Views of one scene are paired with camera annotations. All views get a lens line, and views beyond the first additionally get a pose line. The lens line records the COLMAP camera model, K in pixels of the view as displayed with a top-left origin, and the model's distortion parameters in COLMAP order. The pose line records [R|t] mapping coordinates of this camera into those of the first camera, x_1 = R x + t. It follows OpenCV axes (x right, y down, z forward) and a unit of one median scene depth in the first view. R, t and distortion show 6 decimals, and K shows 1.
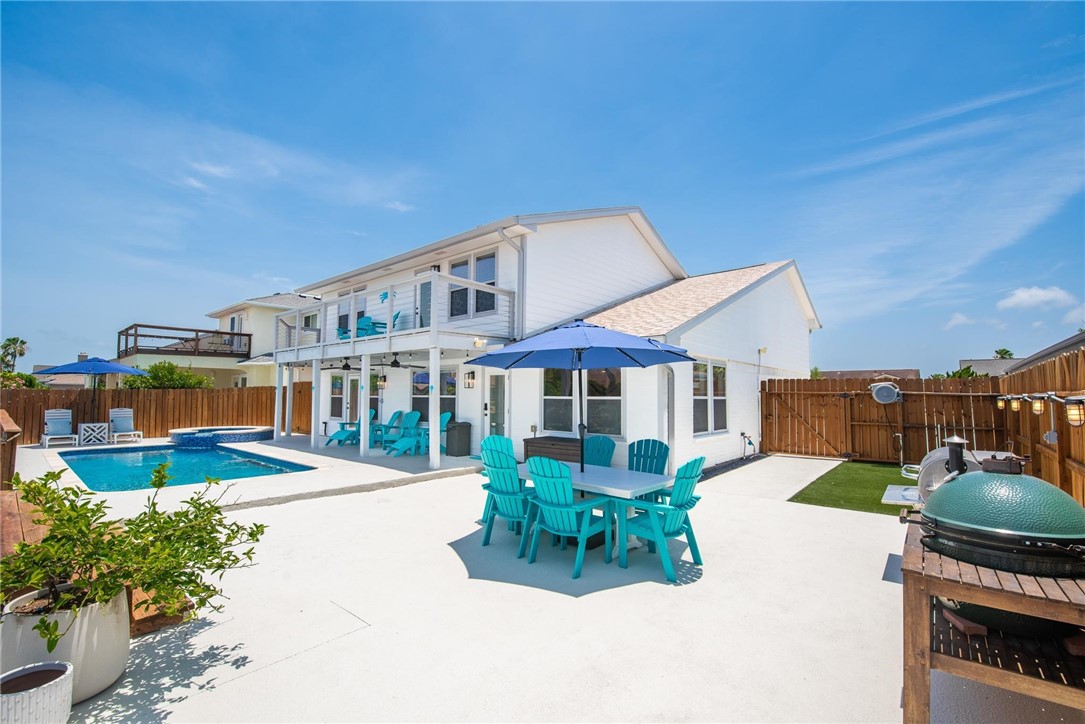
lens RADIAL K [[498.0, 0, 540.6], [0, 498.0, 368.7], [0, 0, 1]] dist [-0.000702, -0.000251]
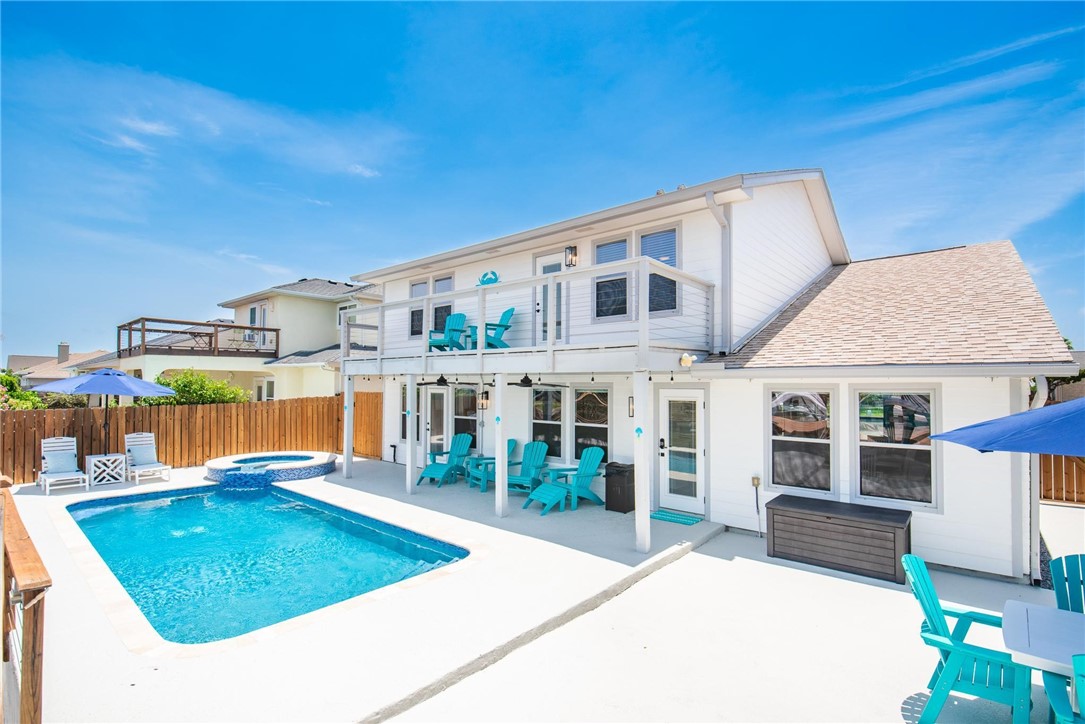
lens RADIAL K [[510.0, 0, 555.4], [0, 510.0, 381.2], [0, 0, 1]] dist [-0.018033, -0.000614]
pose [[0.999428, 0.003309, 0.033644, -0.254658], [-0.004901, 0.998867, 0.047346, -0.042907], [-0.033449, -0.047484, 0.998312, 0.233996]]
